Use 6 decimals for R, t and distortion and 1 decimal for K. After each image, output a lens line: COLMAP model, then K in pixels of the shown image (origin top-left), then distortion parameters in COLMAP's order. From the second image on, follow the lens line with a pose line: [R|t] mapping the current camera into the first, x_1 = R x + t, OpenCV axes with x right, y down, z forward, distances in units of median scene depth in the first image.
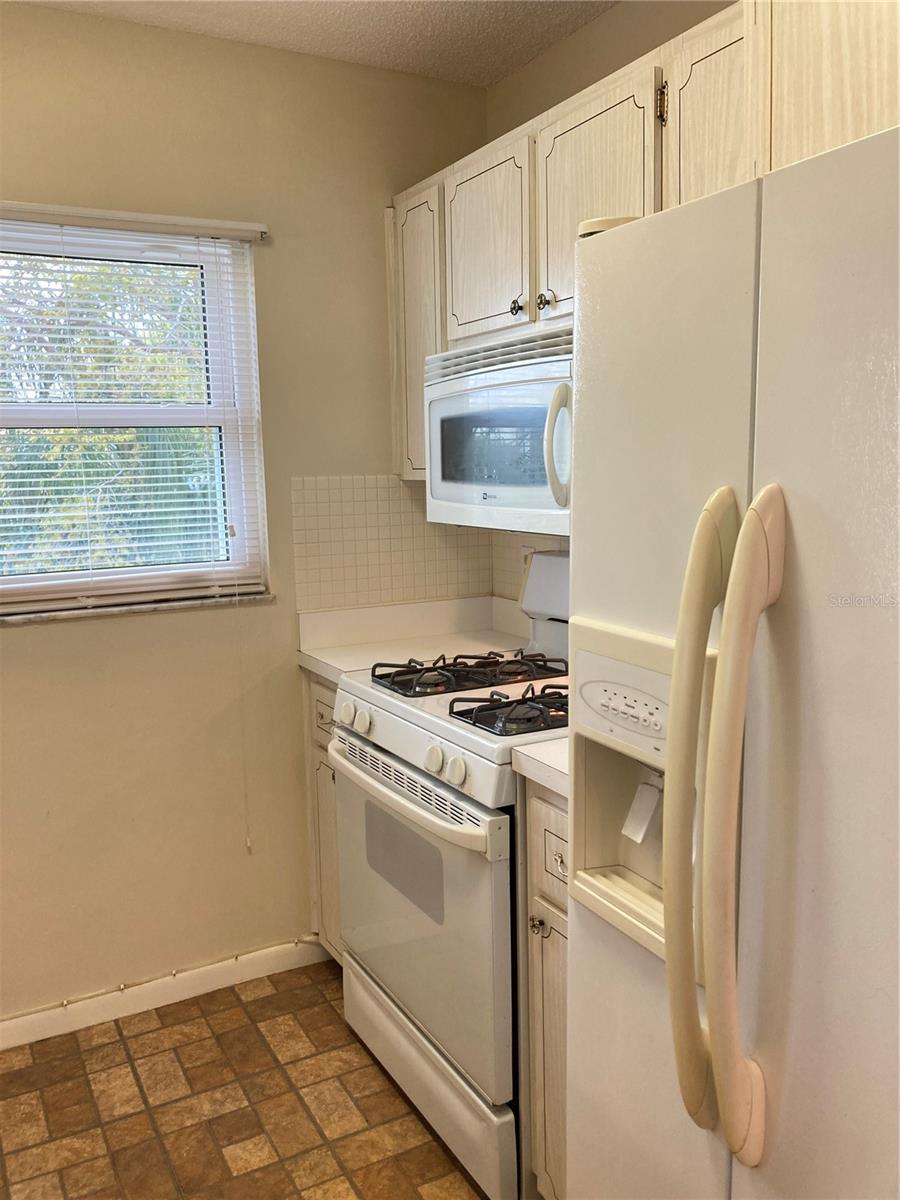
lens RADIAL K [[1004.8, 0, 450.4], [0, 1004.8, 591.4], [0, 0, 1]] dist [0.086944, -0.106226]
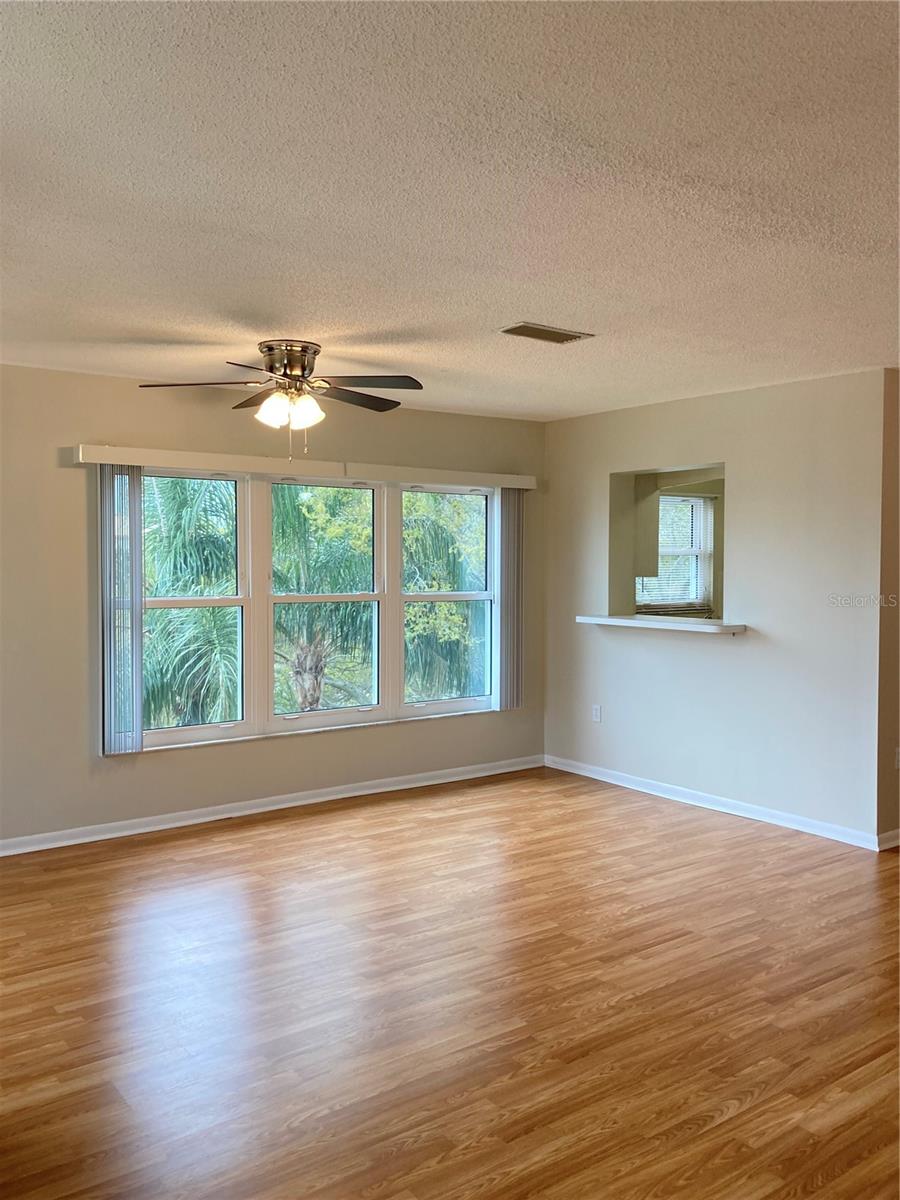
lens RADIAL K [[986.0, 0, 455.4], [0, 986.0, 585.2], [0, 0, 1]] dist [0.014692, -0.003705]
pose [[0.988013, 0.015630, 0.153577, -1.612809], [0.002994, 0.992733, -0.120300, 0.327285], [-0.154342, 0.119318, 0.980786, -2.084444]]
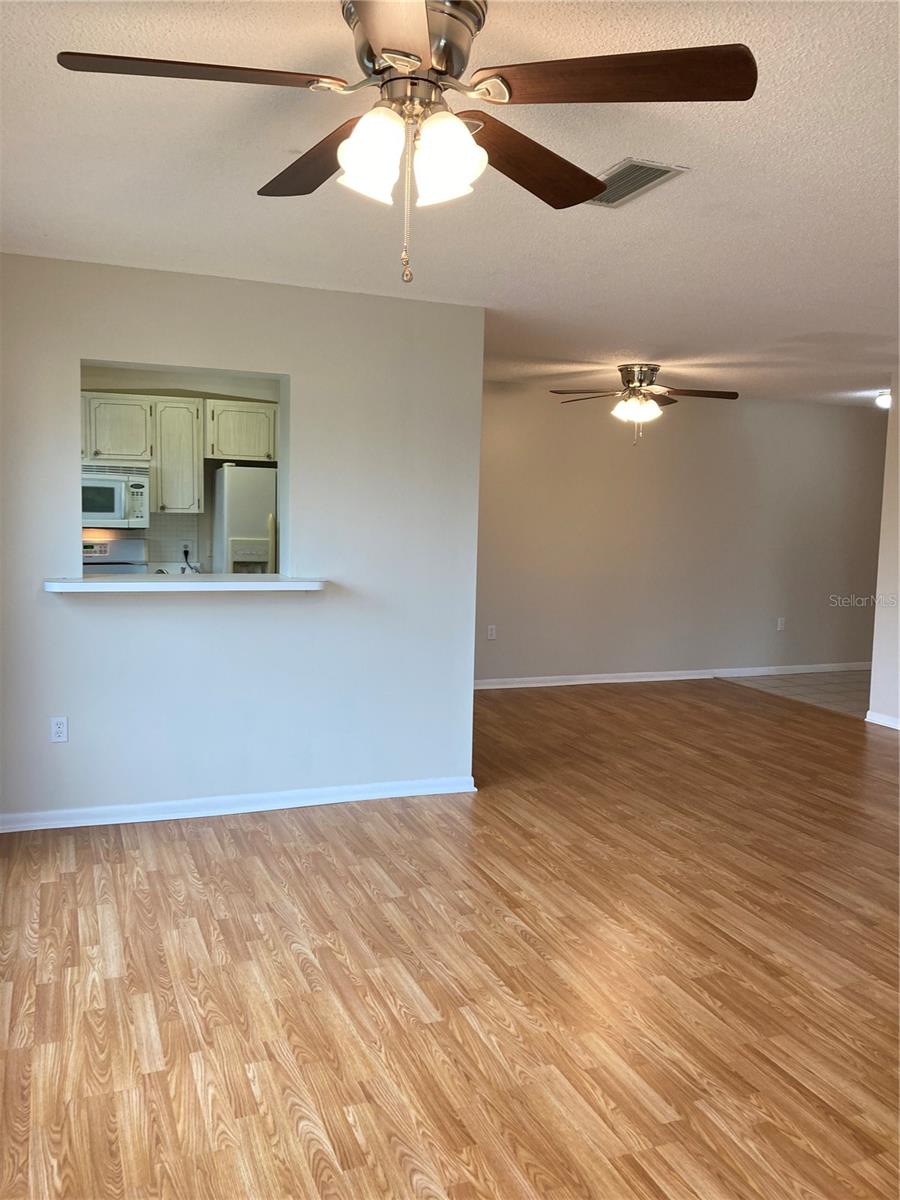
lens RADIAL K [[979.0, 0, 446.9], [0, 979.0, 591.3], [0, 0, 1]] dist [0.028237, -0.007992]
pose [[0.113798, -0.071503, 0.990928, -2.478918], [0.113817, 0.991778, 0.058494, 0.076575], [-0.986963, 0.106128, 0.121000, -0.326523]]
